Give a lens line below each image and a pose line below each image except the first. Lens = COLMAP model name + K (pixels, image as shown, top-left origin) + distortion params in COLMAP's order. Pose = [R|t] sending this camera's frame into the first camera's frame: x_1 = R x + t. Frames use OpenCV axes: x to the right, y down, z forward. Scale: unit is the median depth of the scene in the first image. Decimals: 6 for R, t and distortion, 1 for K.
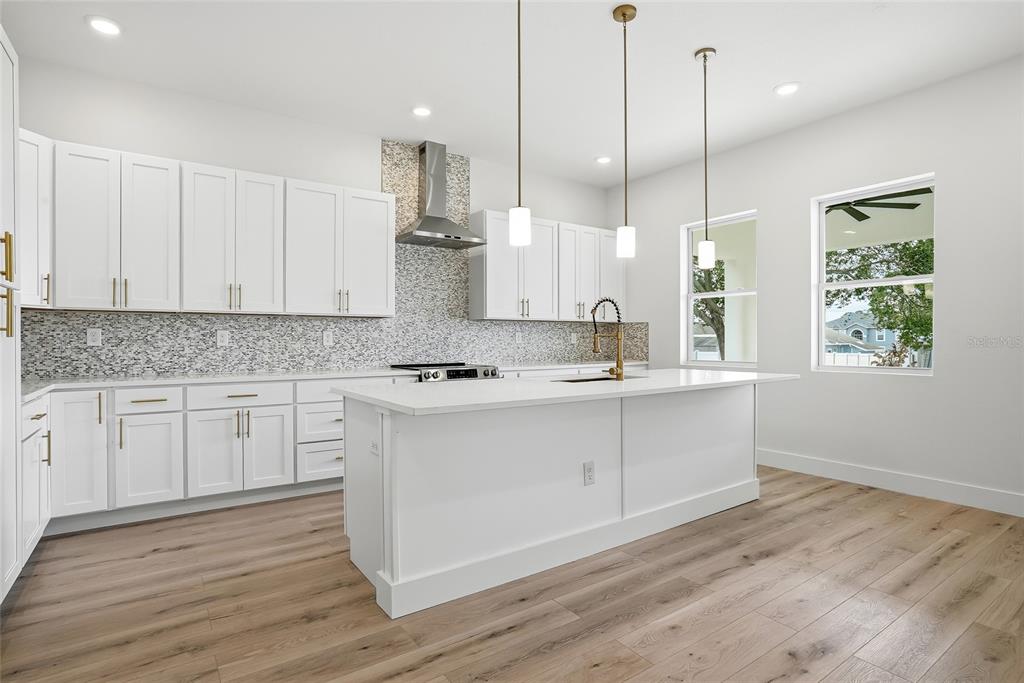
lens RADIAL K [[523.8, 0, 512.0], [0, 523.8, 341.5], [0, 0, 1]] dist [-0.032410, 0.000659]
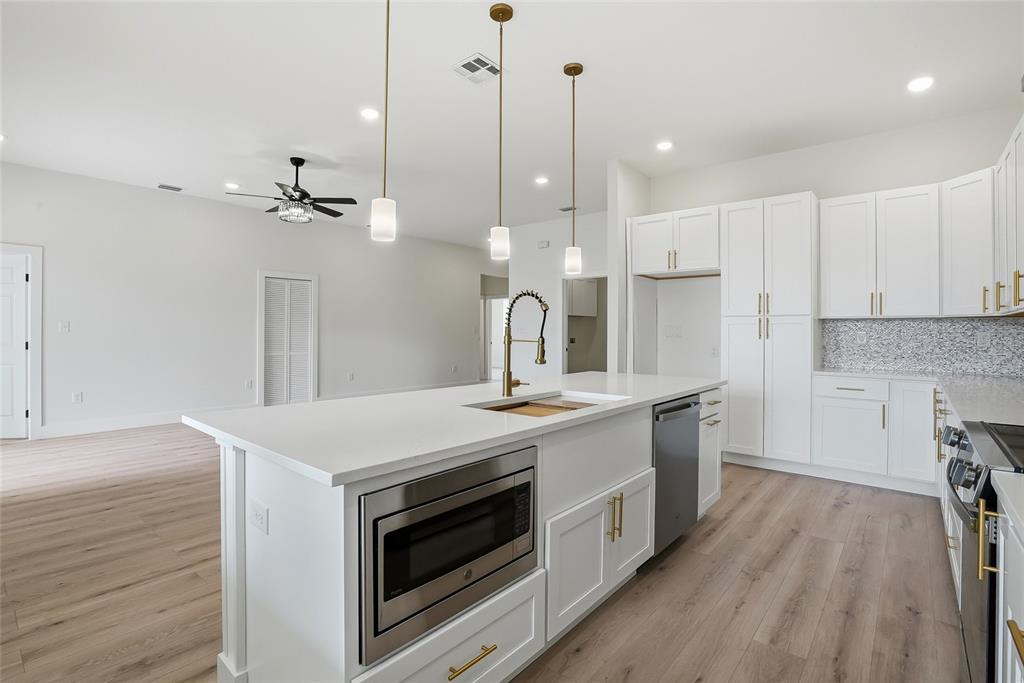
lens RADIAL K [[485.6, 0, 512.4], [0, 485.6, 328.4], [0, 0, 1]] dist [-0.062910, 0.025374]
pose [[-0.966663, -0.004796, -0.256005, 0.262884], [-0.004482, 0.999988, -0.001807, -0.019922], [0.256011, -0.000599, -0.966674, 1.160388]]
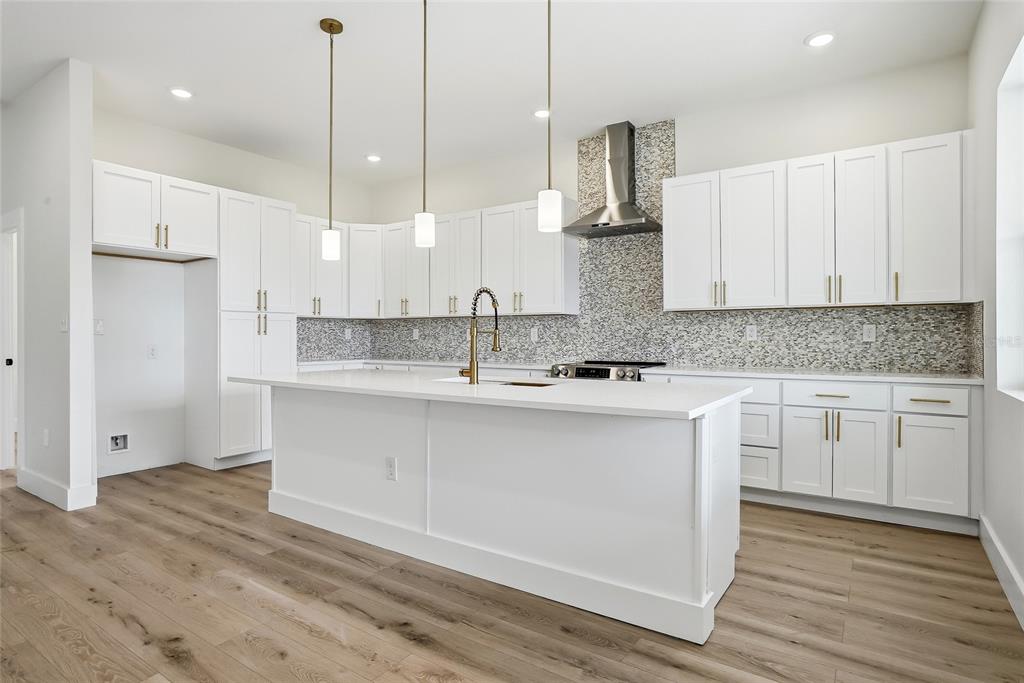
lens RADIAL K [[550.9, 0, 515.3], [0, 550.9, 337.2], [0, 0, 1]] dist [-0.069740, 0.046452]
pose [[0.358037, 0.003030, -0.933702, 0.719158], [-0.001889, 0.999995, 0.002520, -0.002975], [0.933705, 0.000861, 0.358041, 0.500062]]
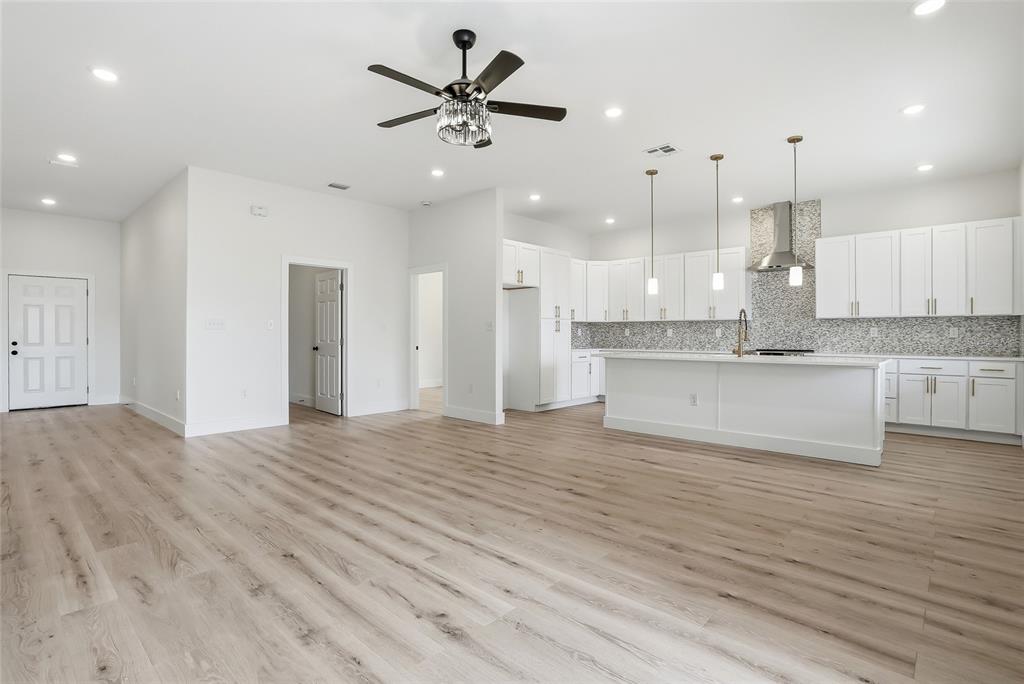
lens RADIAL K [[499.0, 0, 513.5], [0, 499.0, 334.7], [0, 0, 1]] dist [-0.060235, 0.022987]
pose [[0.213582, 0.004188, -0.976916, 1.099705], [-0.004361, 0.999985, 0.003334, -0.001474], [0.976915, 0.003548, 0.213597, -0.052567]]
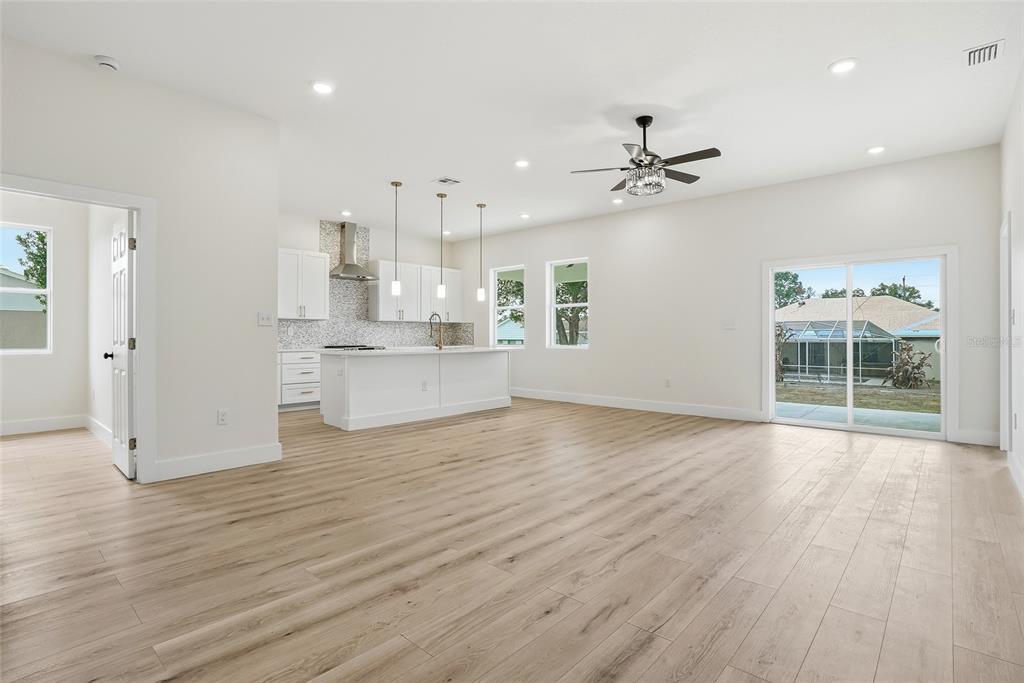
lens RADIAL K [[499.0, 0, 513.5], [0, 499.0, 334.2], [0, 0, 1]] dist [-0.060235, 0.022987]
pose [[0.973046, 0.001861, 0.230604, 0.007265], [-0.000632, 0.999985, -0.005406, 0.012487], [-0.230611, 0.005115, 0.973033, -0.809730]]
